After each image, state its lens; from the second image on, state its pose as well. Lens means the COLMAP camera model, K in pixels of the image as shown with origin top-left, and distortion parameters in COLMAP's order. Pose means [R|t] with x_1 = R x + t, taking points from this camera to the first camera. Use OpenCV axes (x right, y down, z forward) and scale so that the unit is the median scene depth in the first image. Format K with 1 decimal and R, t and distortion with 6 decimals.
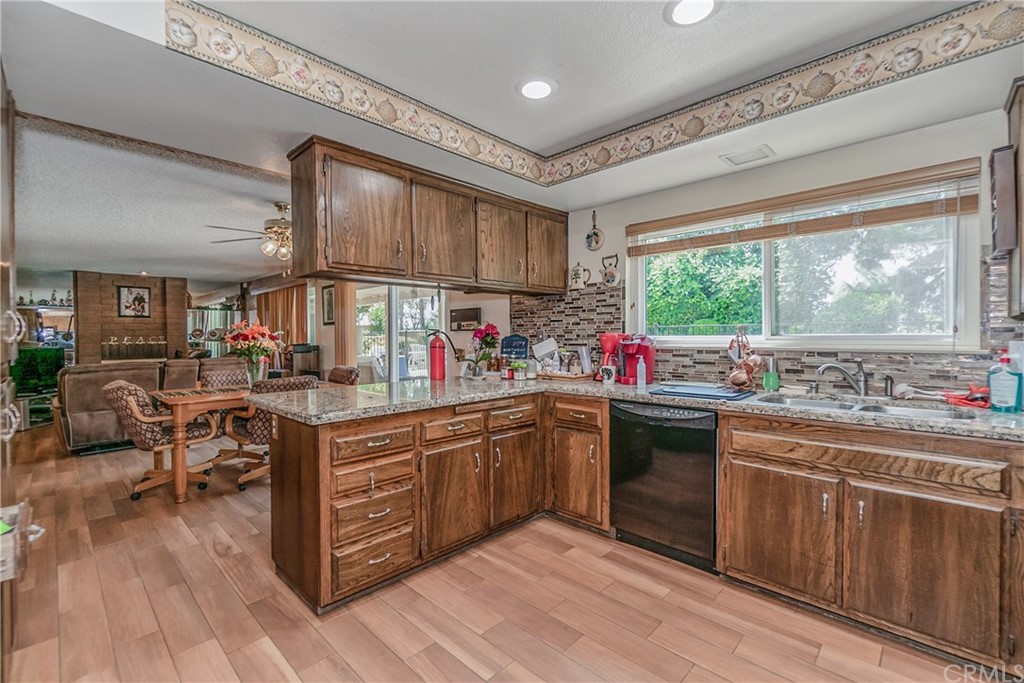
lens RADIAL K [[452.9, 0, 514.4], [0, 452.9, 341.9], [0, 0, 1]] dist [-0.003277, -0.000273]
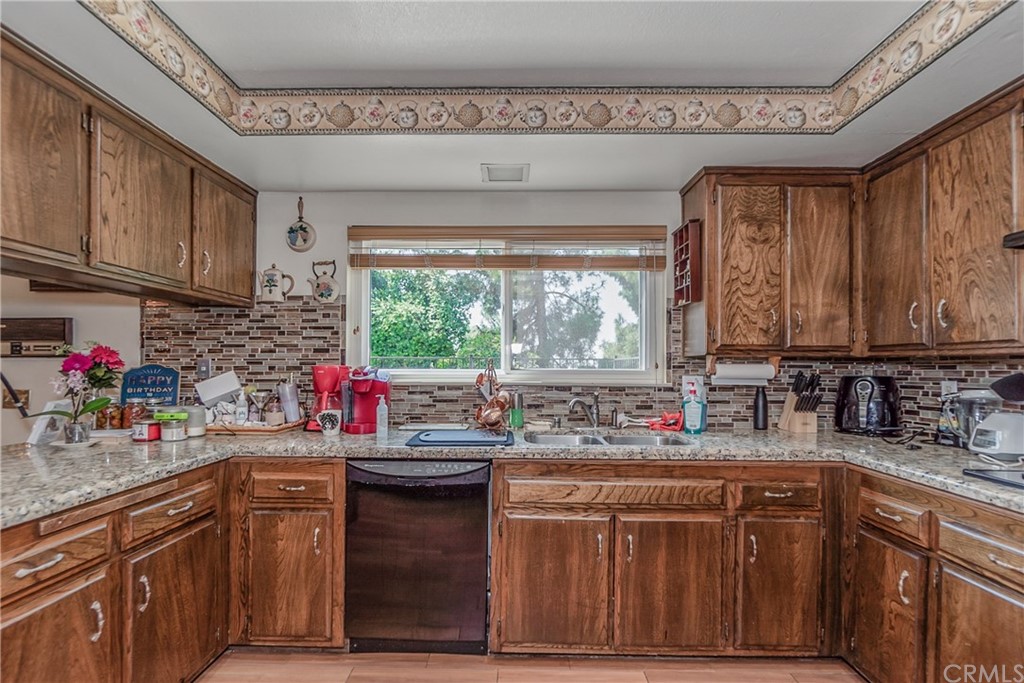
lens RADIAL K [[452.9, 0, 514.4], [0, 452.9, 364.7], [0, 0, 1]] dist [-0.003277, -0.000273]
pose [[0.732824, 0.012623, 0.680301, -0.078804], [0.000308, 0.999822, -0.018883, -0.006976], [-0.680418, 0.014047, 0.732689, 0.290025]]
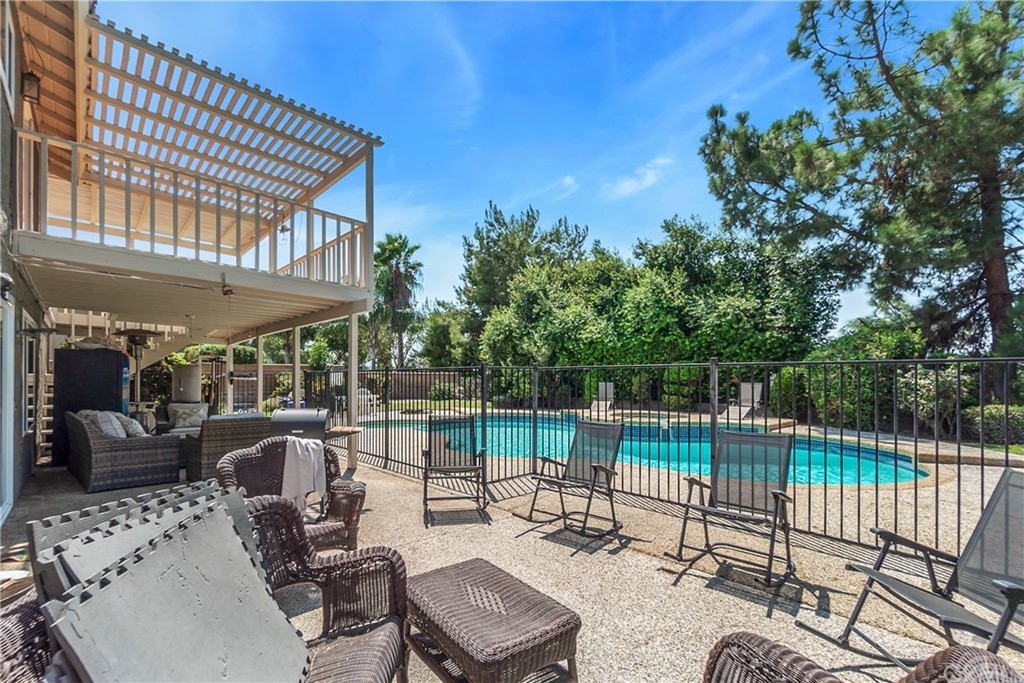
lens RADIAL K [[452.9, 0, 527.8], [0, 452.9, 379.9], [0, 0, 1]] dist [-0.003277, -0.000273]
pose [[0.999185, 0.005281, -0.040013, 1.005479], [-0.005541, 0.999964, -0.006387, -0.049004], [0.039977, 0.006604, 0.999179, 0.923901]]
